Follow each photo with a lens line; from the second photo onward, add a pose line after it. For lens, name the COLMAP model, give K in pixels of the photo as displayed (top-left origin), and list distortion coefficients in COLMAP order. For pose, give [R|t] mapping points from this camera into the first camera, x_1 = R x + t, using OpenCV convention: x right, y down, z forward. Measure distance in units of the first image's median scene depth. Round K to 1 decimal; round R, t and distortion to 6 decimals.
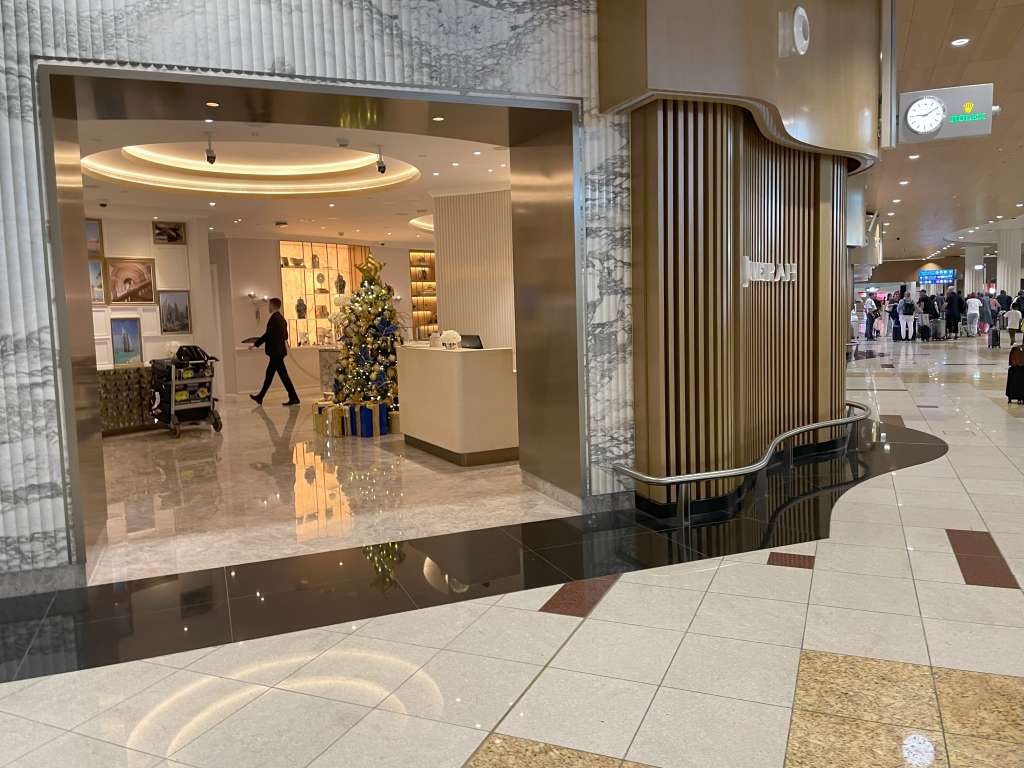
lens RADIAL K [[781.6, 0, 512.0], [0, 781.6, 384.0], [0, 0, 1]] dist [0.006203, -0.008737]
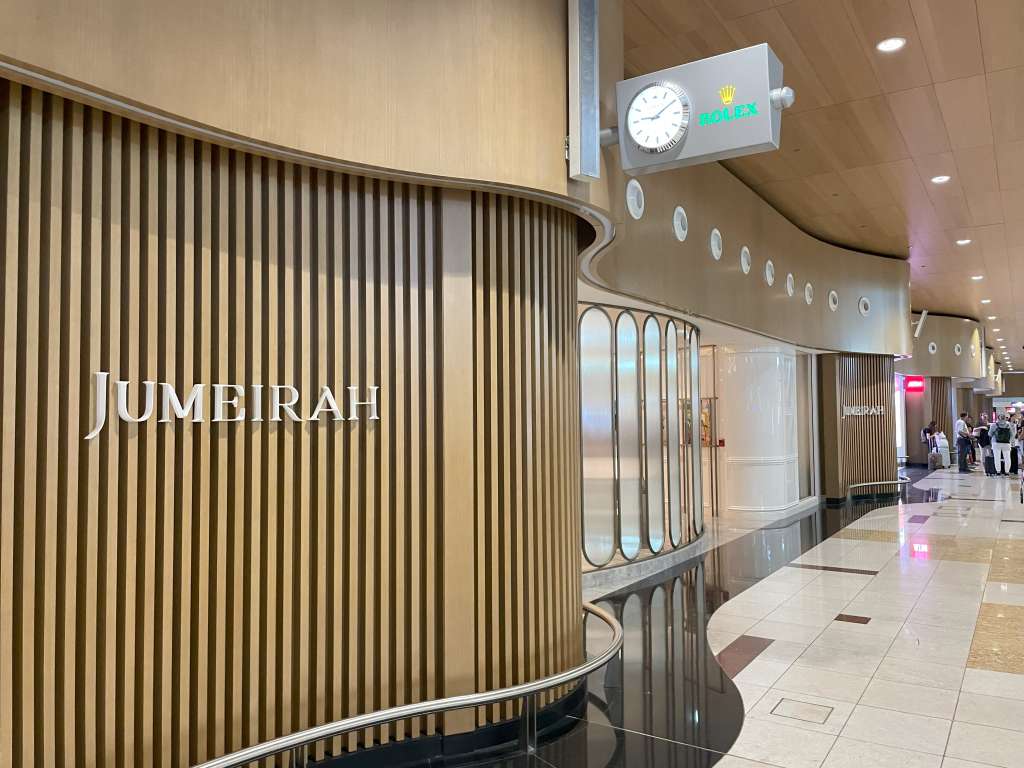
lens RADIAL K [[781.6, 0, 512.0], [0, 781.6, 384.0], [0, 0, 1]] dist [0.006203, -0.008737]
pose [[0.985268, 0.011055, -0.170658, 0.519879], [-0.034056, 0.990605, -0.132448, -0.085318], [0.167590, 0.136308, 0.976388, 0.478151]]
